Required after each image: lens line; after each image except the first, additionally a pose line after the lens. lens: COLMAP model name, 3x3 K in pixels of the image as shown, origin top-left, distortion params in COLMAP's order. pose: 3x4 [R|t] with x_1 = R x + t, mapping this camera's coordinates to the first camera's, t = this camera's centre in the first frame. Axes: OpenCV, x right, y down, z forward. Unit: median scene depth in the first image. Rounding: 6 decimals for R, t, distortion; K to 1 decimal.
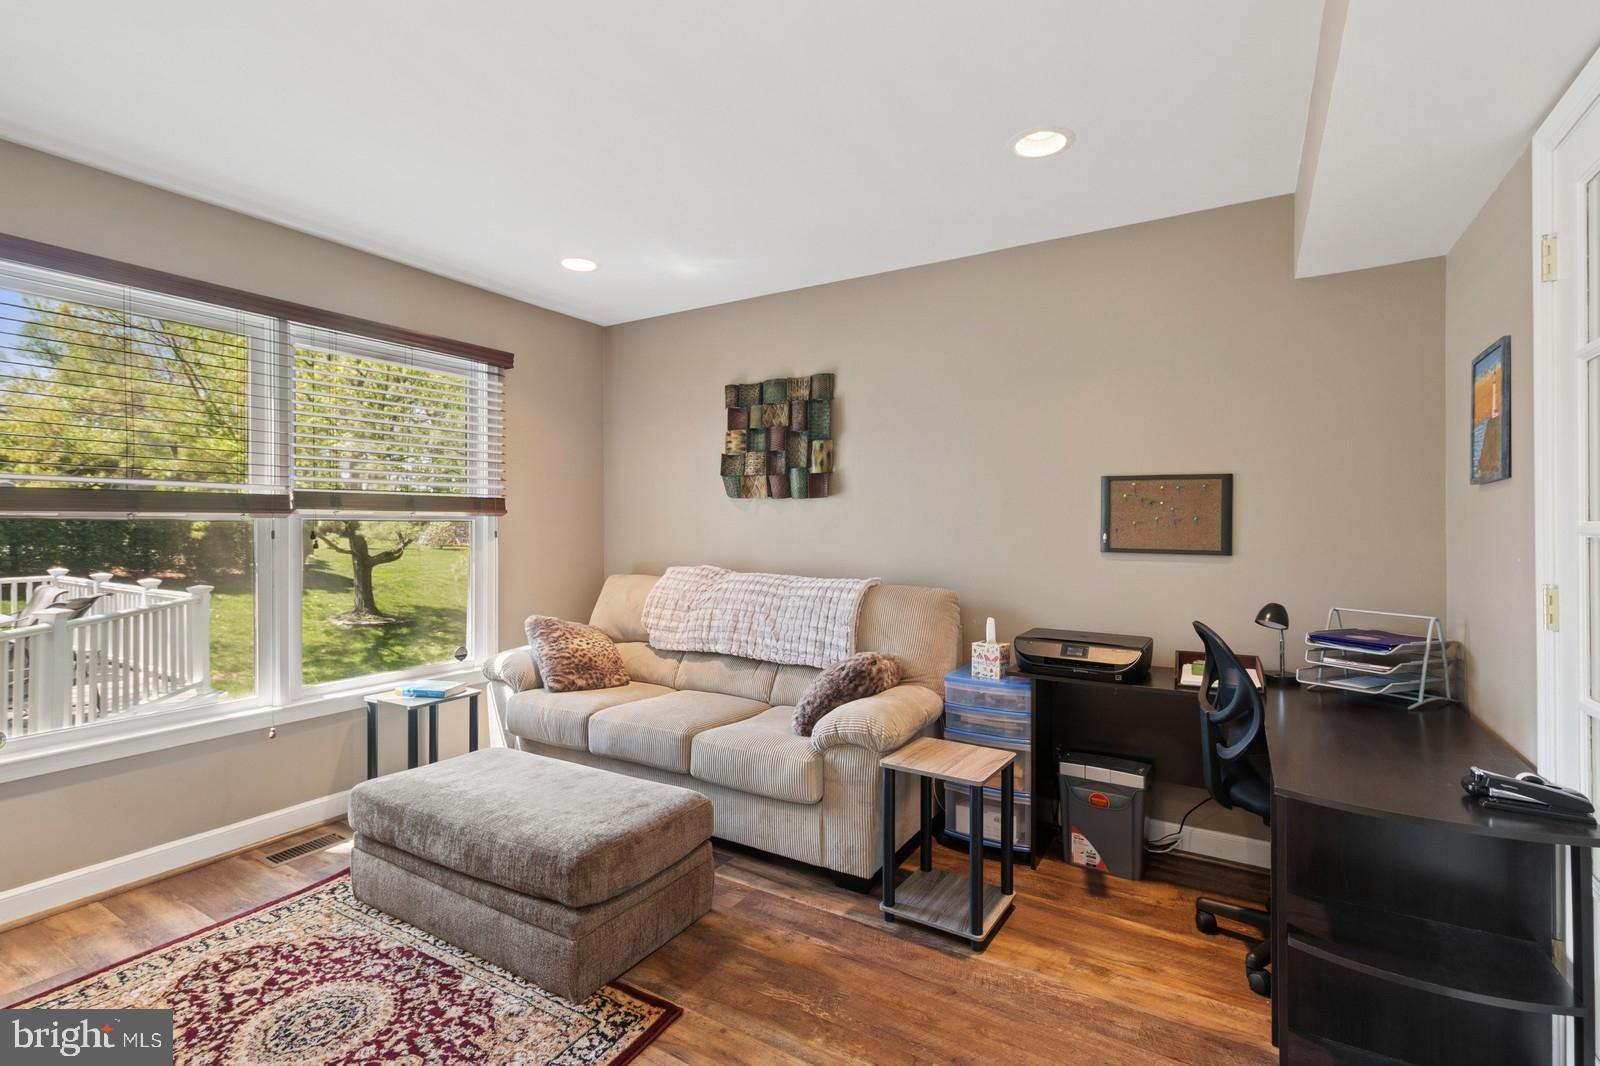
lens RADIAL K [[753.8, 0, 798.9], [0, 753.8, 527.2], [0, 0, 1]] dist [-0.004128, -0.000383]
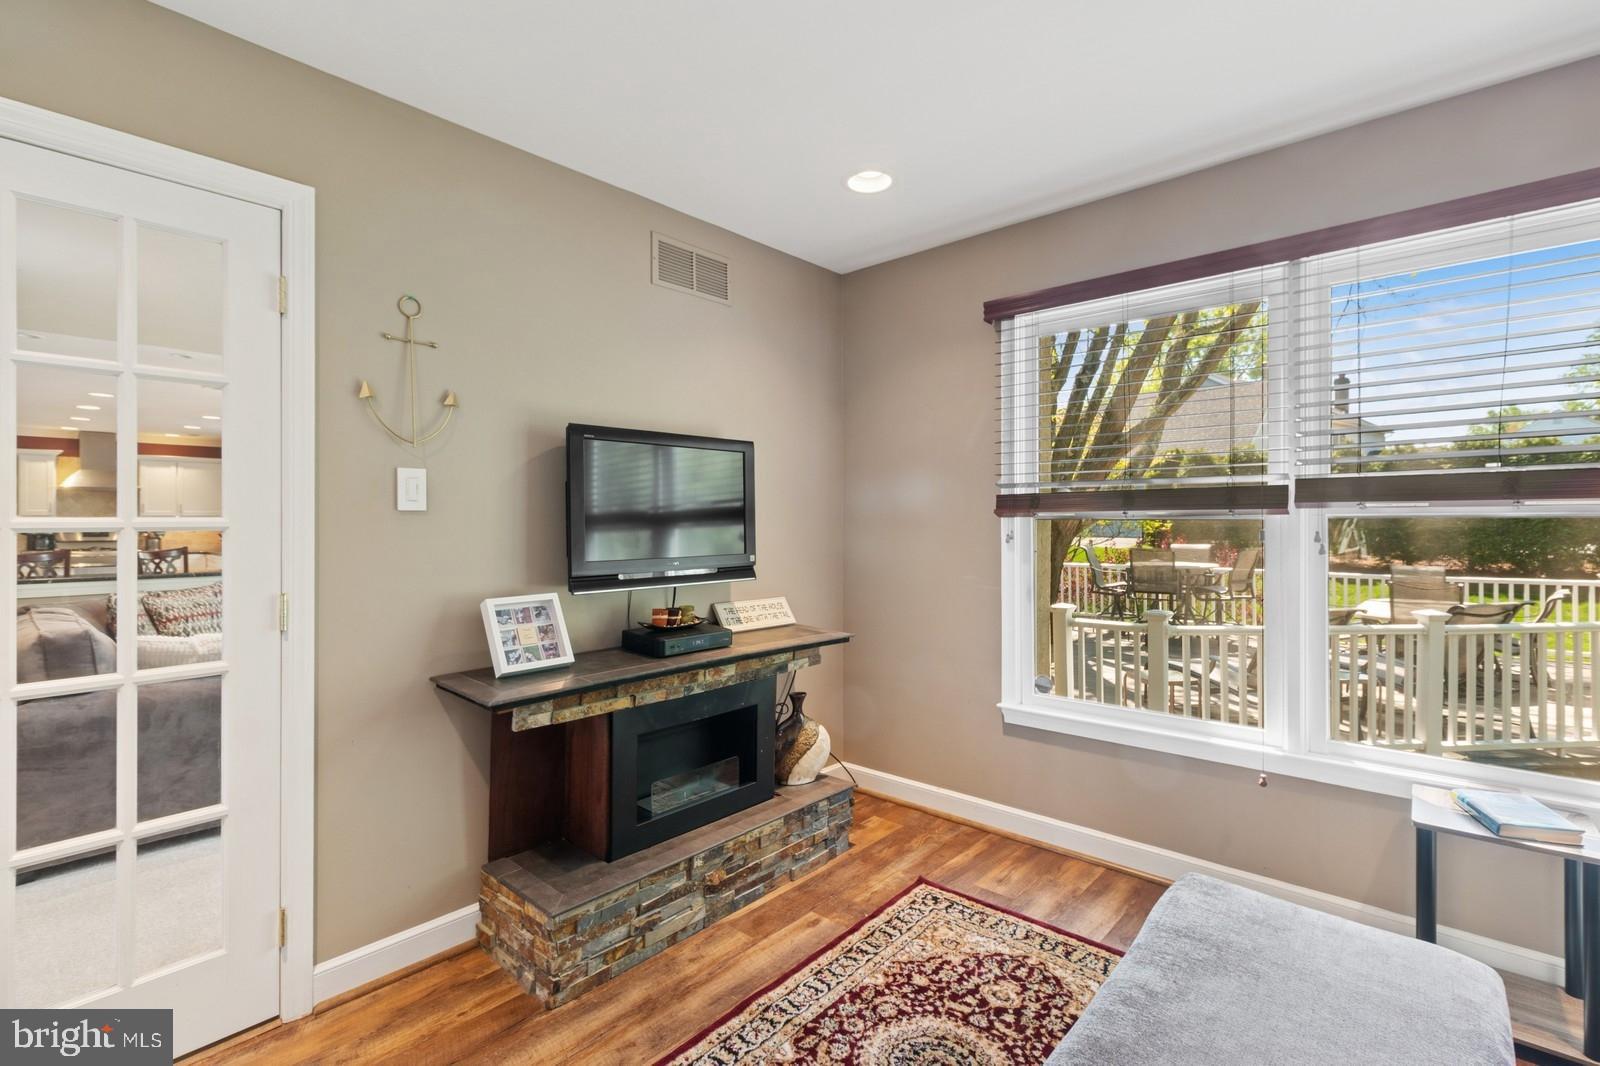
lens RADIAL K [[735.7, 0, 800.0], [0, 735.7, 533.0], [0, 0, 1]] dist [-0.002238, -0.000389]
pose [[-0.196558, 0.010497, -0.980436, 0.231600], [-0.002104, 0.999936, 0.011128, -0.001170], [0.980490, 0.004251, -0.196523, 0.899302]]
